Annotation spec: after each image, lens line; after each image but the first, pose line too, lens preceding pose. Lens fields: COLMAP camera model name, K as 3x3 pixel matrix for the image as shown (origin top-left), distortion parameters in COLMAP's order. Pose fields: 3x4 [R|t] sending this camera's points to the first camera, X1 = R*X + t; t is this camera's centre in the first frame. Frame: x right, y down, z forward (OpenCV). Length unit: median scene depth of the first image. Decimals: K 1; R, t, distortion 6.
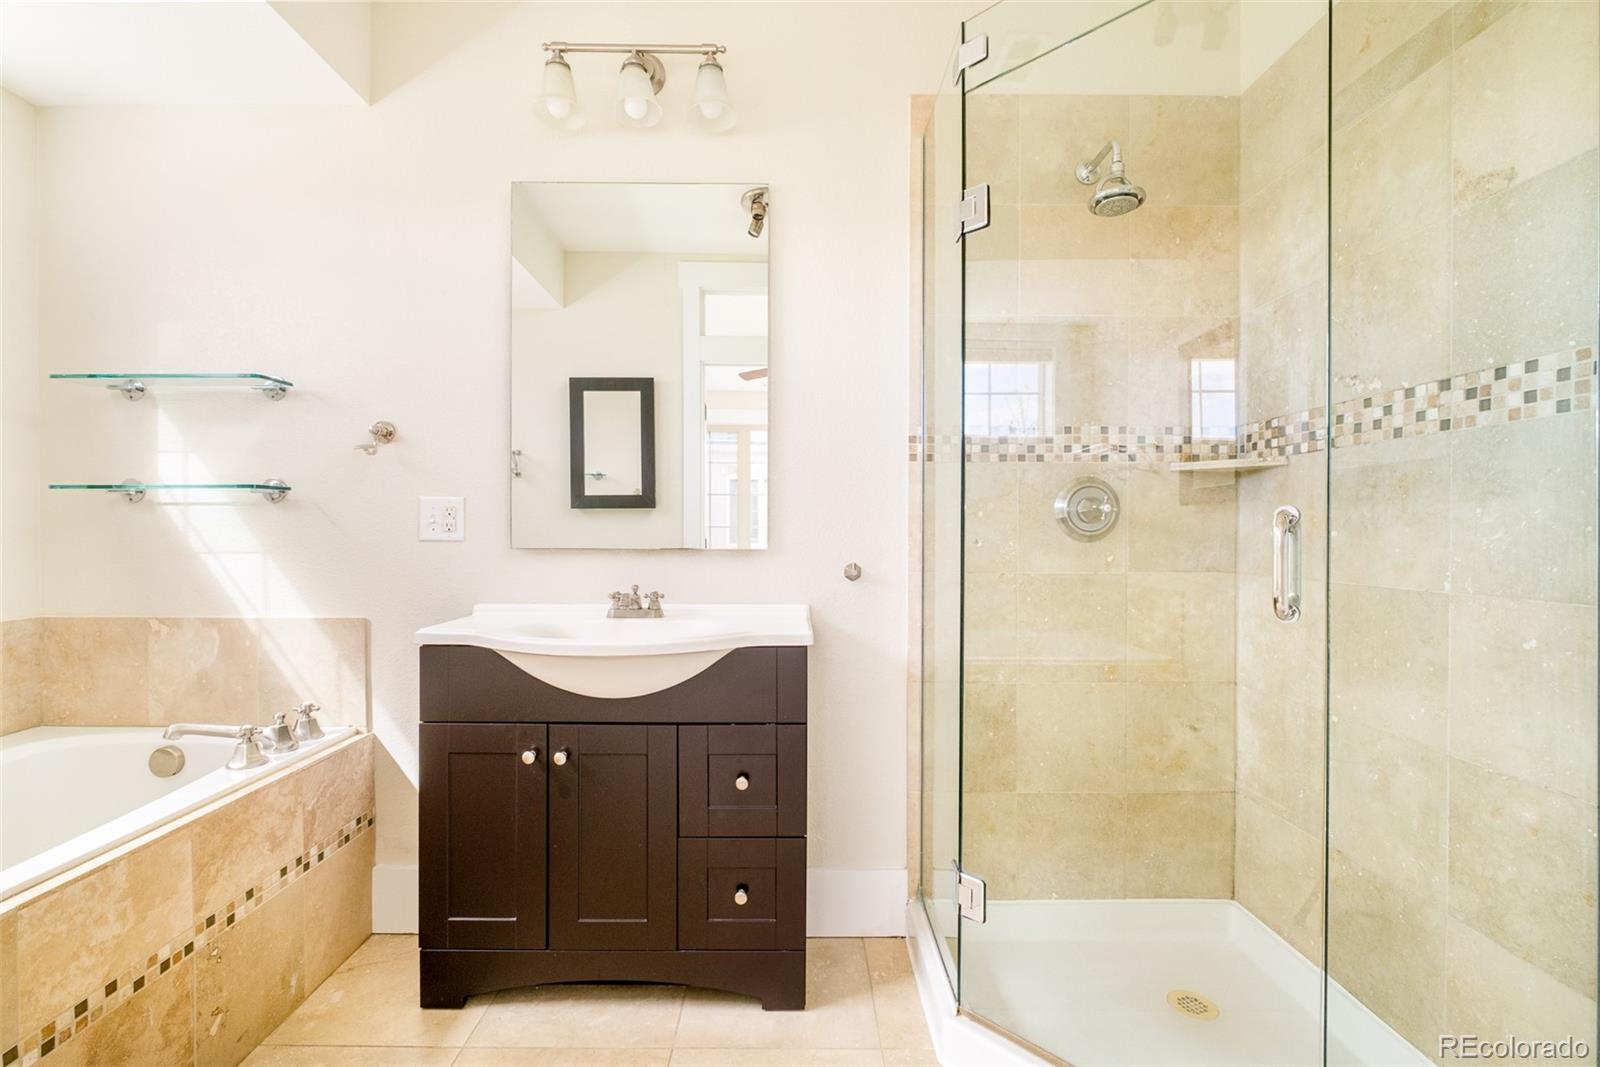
lens RADIAL K [[687.3, 0, 794.3], [0, 687.3, 538.2], [0, 0, 1]] dist [-0.010411, 0.000351]
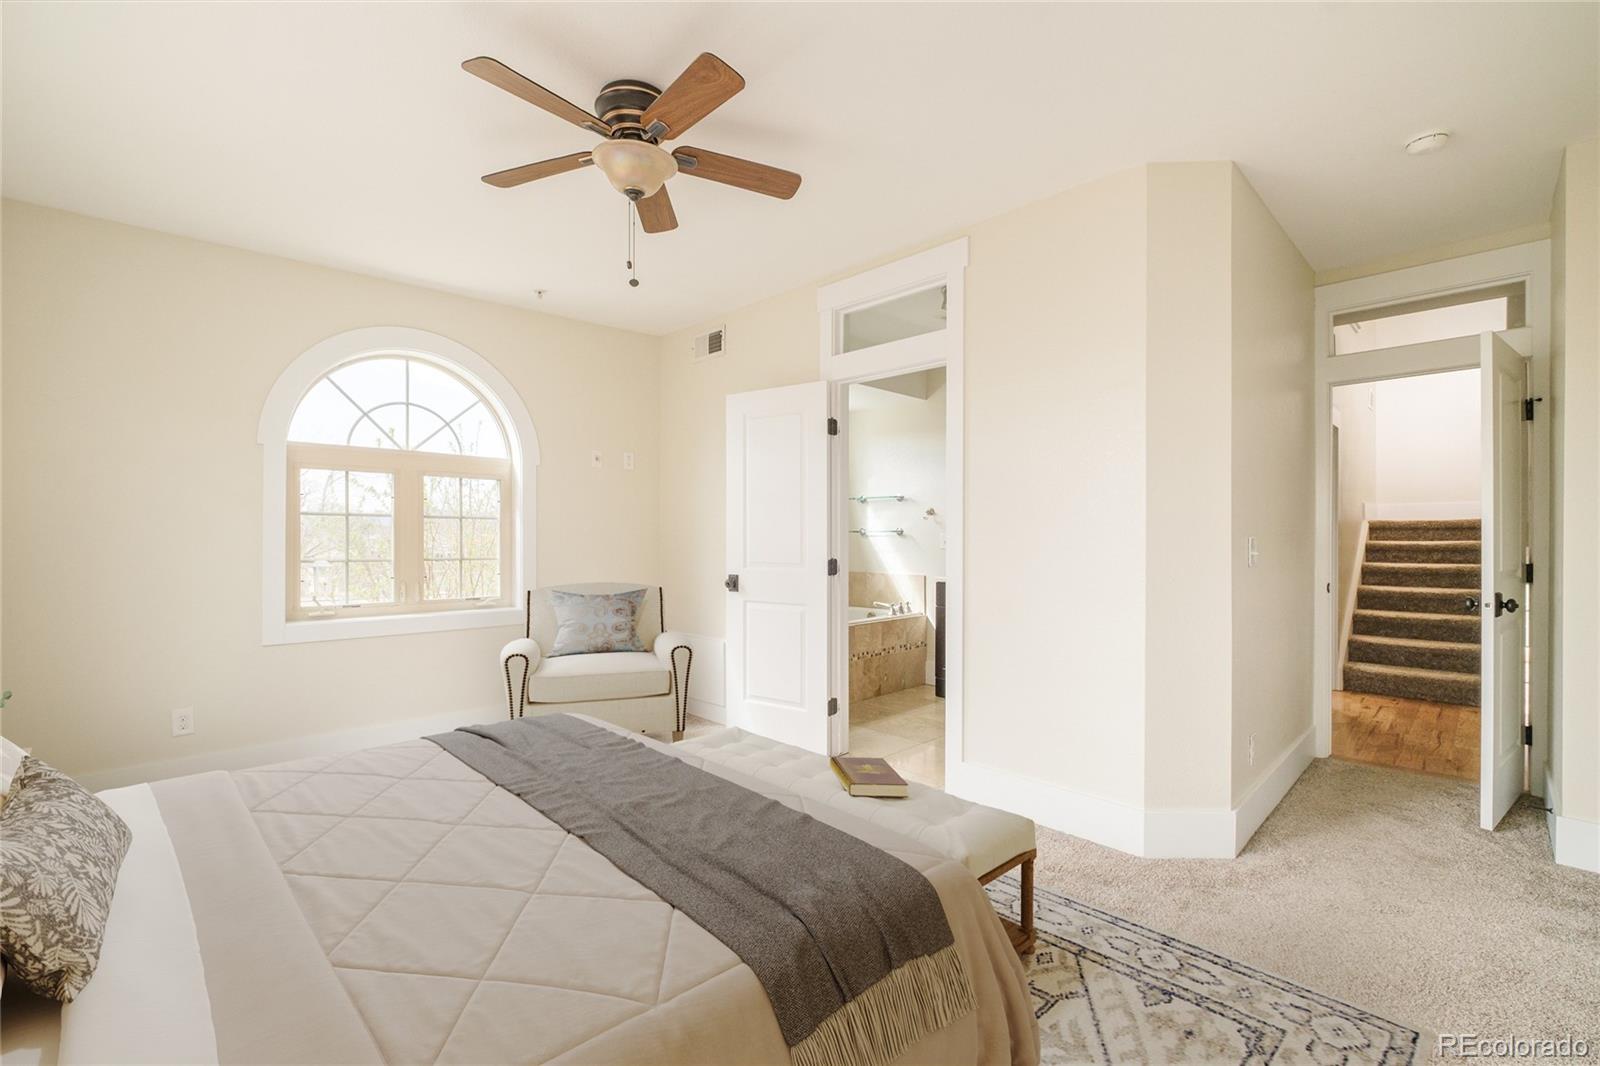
lens RADIAL K [[687.3, 0, 794.3], [0, 687.3, 537.7], [0, 0, 1]] dist [-0.010411, 0.000351]
pose [[0.696265, 0.003683, -0.717776, 1.253051], [-0.007209, 0.999972, -0.001862, -0.041718], [0.717749, 0.006471, 0.696272, -1.656863]]
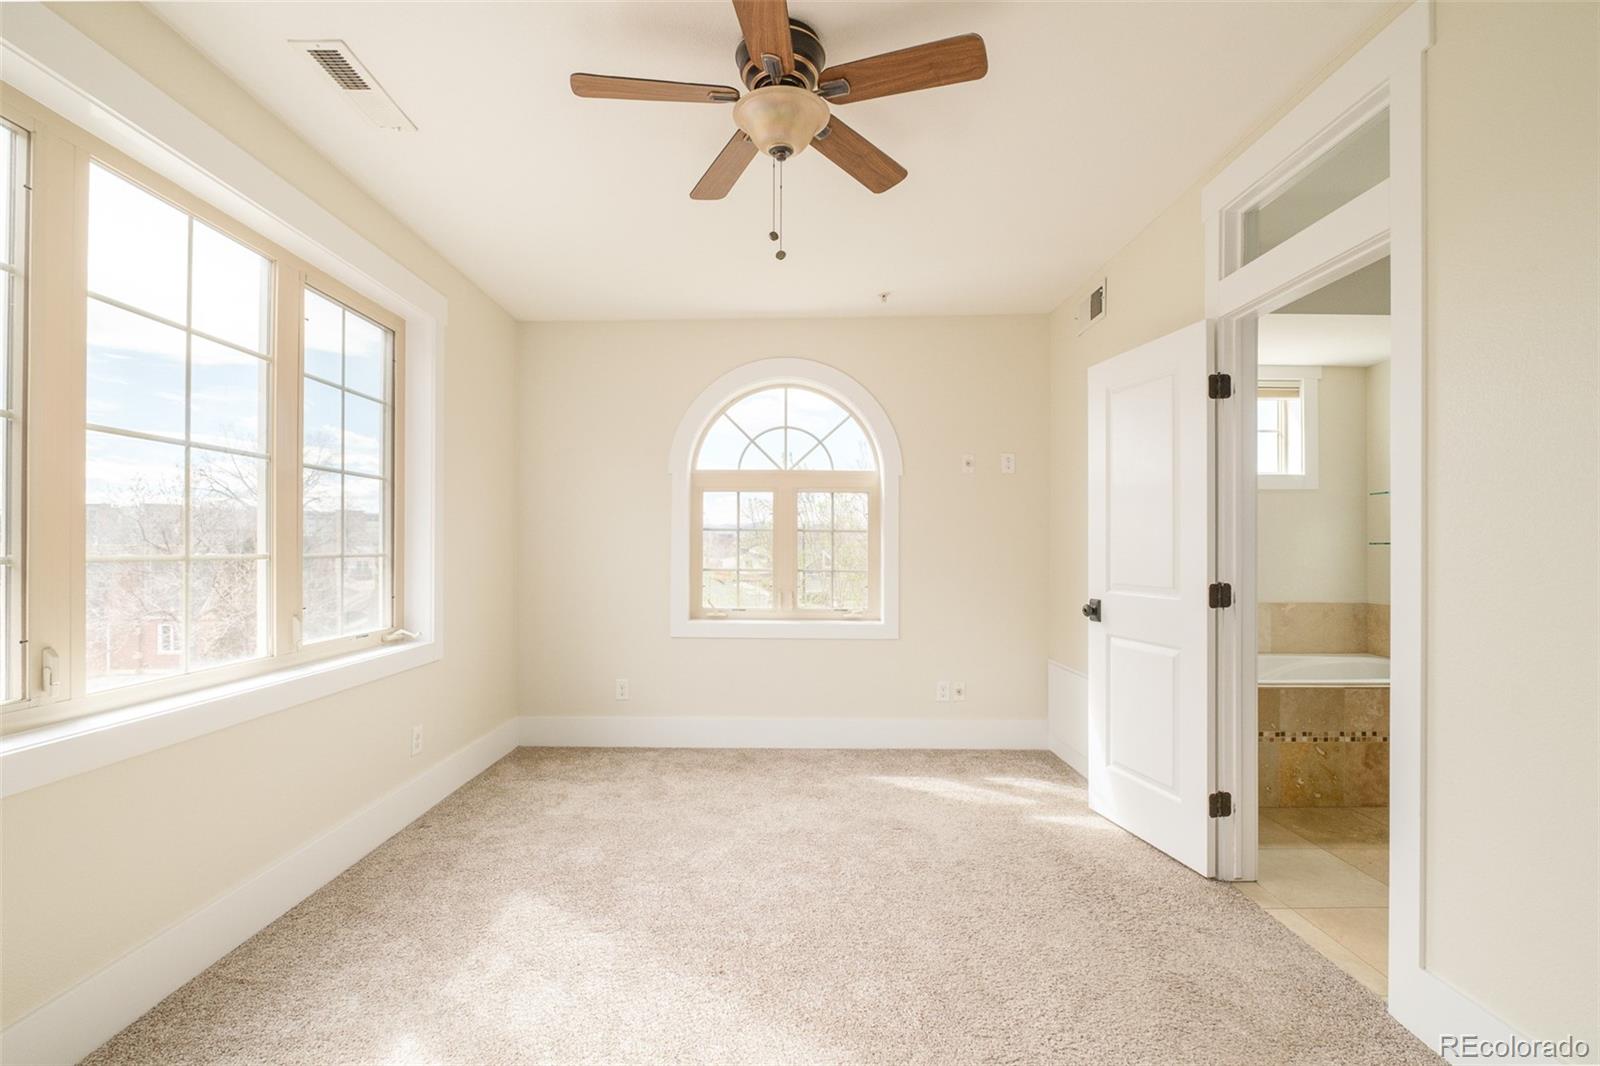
lens RADIAL K [[696.5, 0, 799.3], [0, 696.5, 547.0], [0, 0, 1]] dist [-0.000409, -0.000068]
pose [[0.005662, -0.002238, -0.999981, 1.250504], [-0.011065, 0.999936, -0.002301, -0.042517], [0.999923, 0.011078, 0.005637, -0.941114]]
